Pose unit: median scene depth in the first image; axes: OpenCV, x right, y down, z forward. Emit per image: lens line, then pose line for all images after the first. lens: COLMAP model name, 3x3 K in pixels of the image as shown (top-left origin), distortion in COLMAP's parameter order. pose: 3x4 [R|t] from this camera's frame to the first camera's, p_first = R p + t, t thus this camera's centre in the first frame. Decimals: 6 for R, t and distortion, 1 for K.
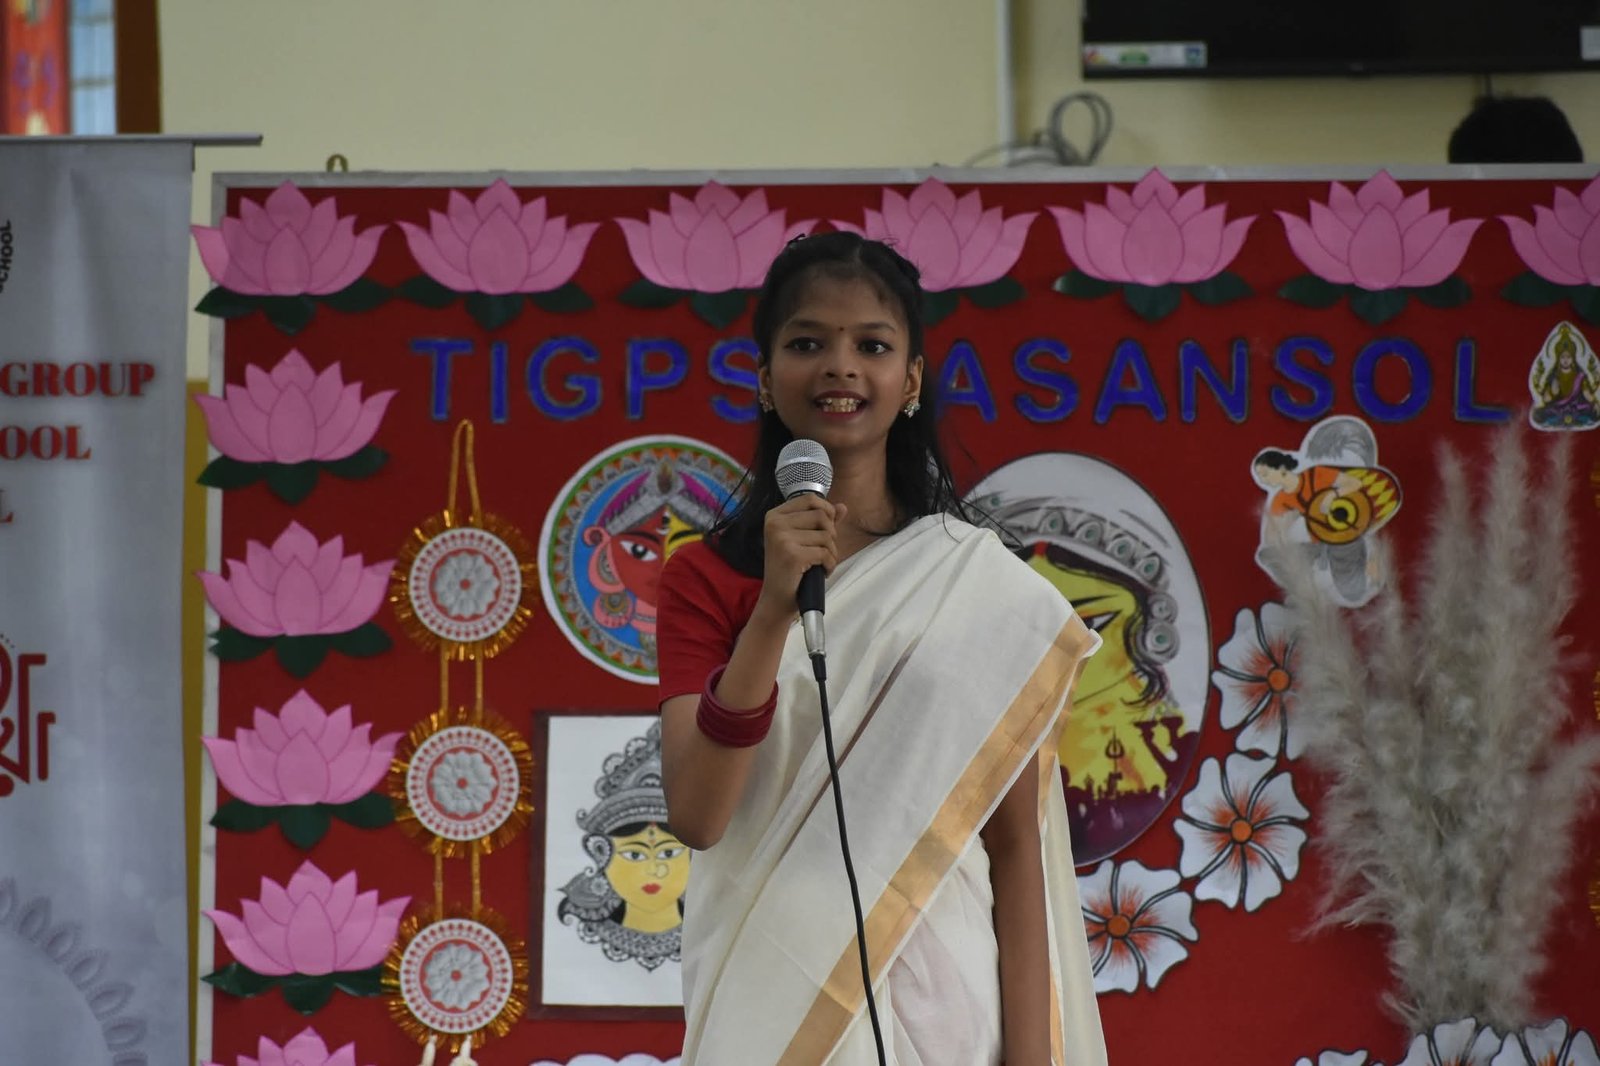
lens RADIAL K [[10781.8, 0, 808.3], [0, 10781.8, 530.6], [0, 0, 1]] dist [0.280392, 0.000000]
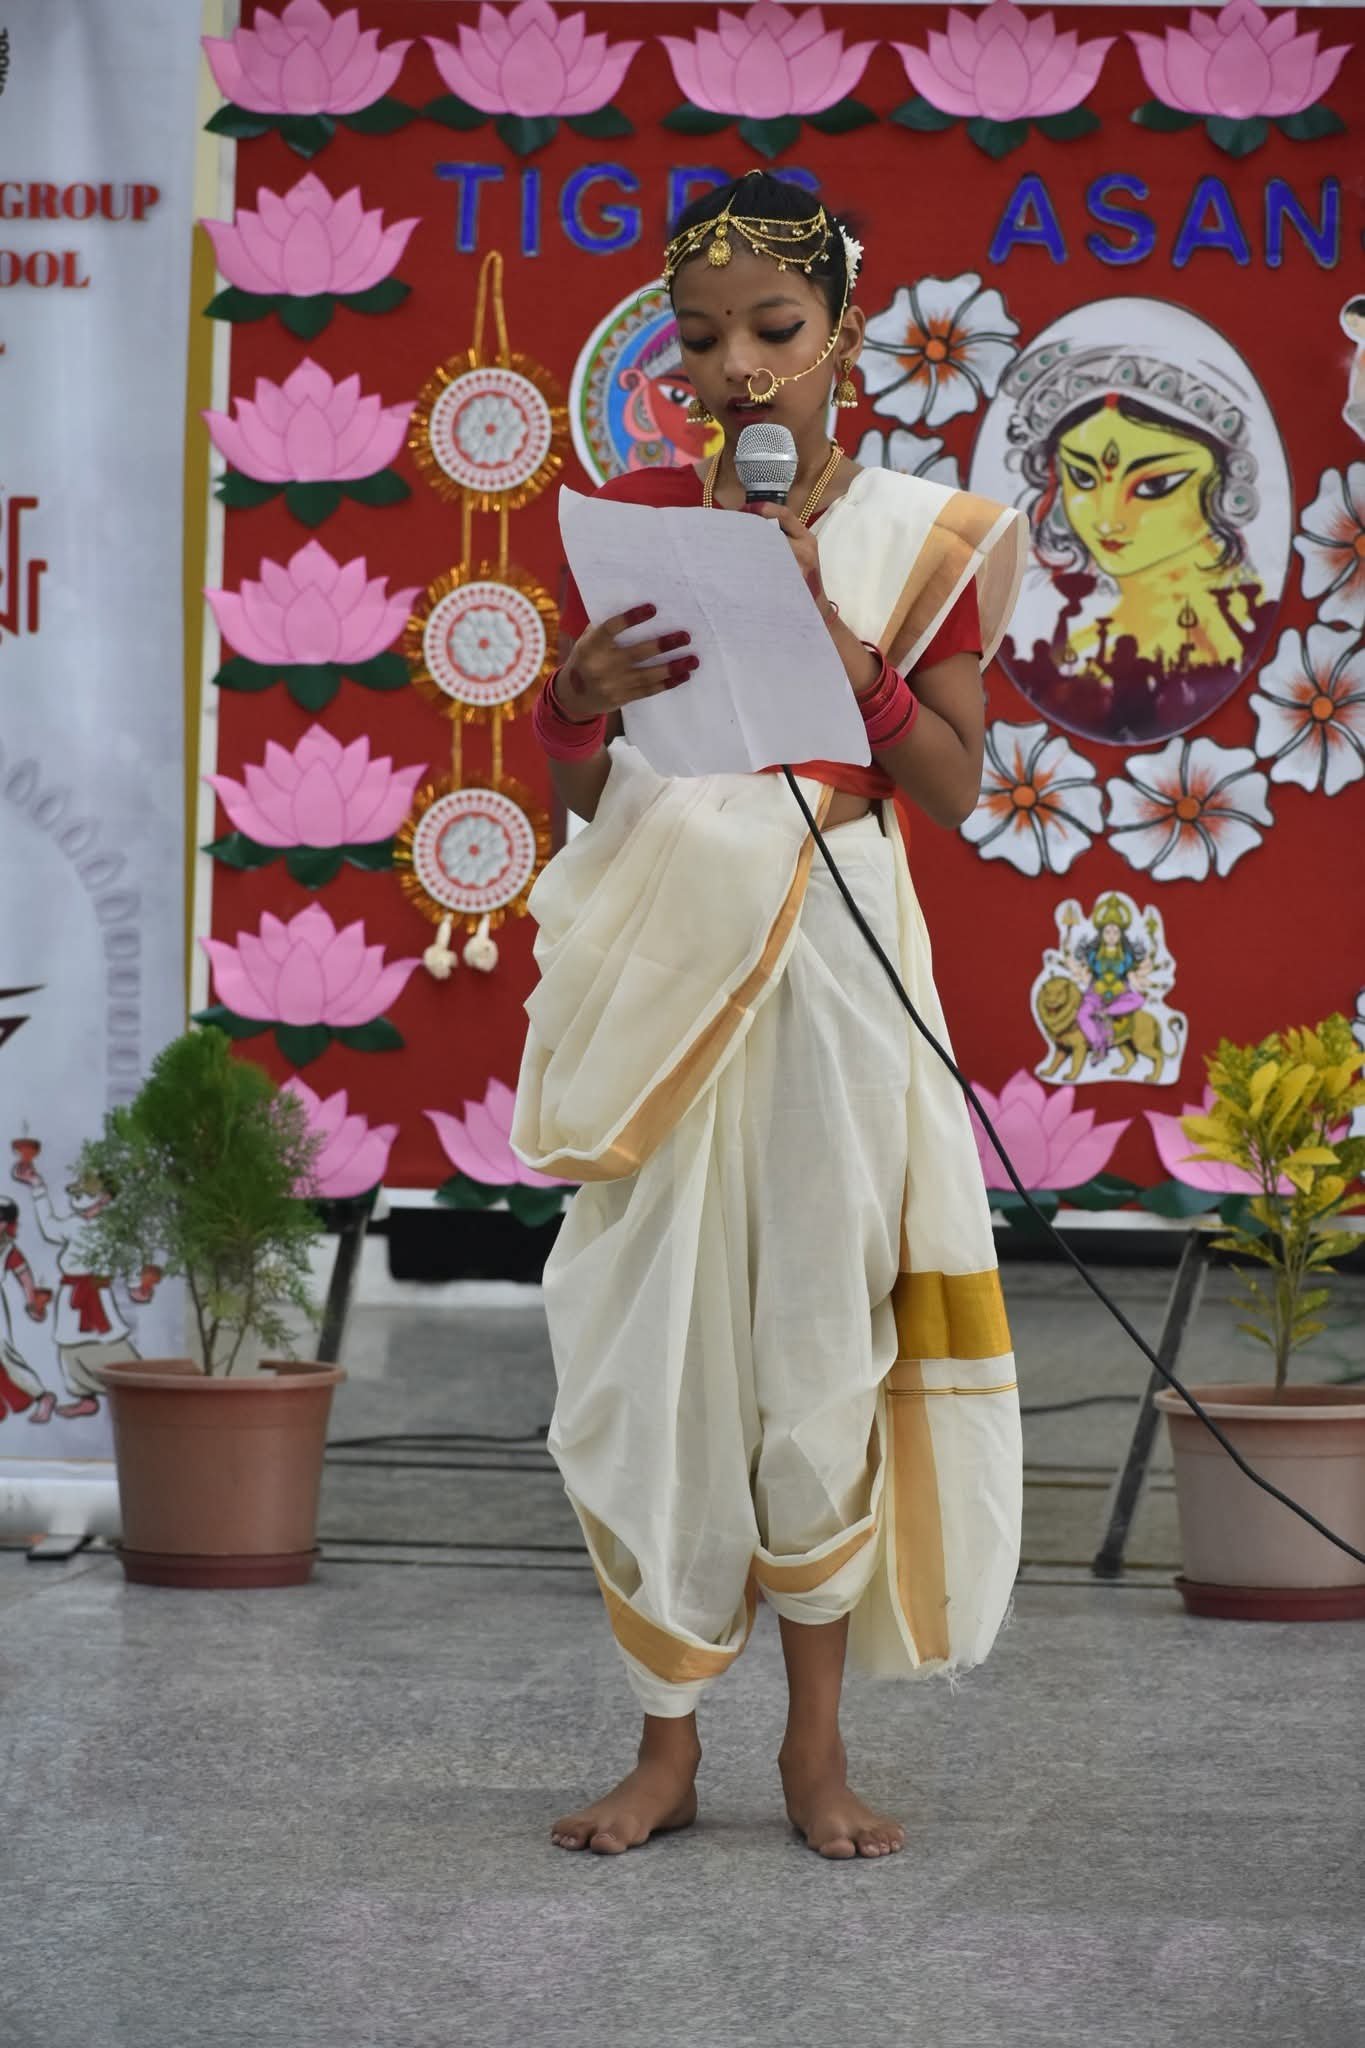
lens RADIAL K [[13800.7, 0, 541.6], [0, 13800.7, 715.8], [0, 0, 1]] dist [0.280392, 0.000000]
pose [[0.999497, 0.017284, -0.026607, 0.004584], [-0.016690, 0.999610, 0.022372, 0.003000], [0.026983, -0.021917, 0.999396, -0.187285]]
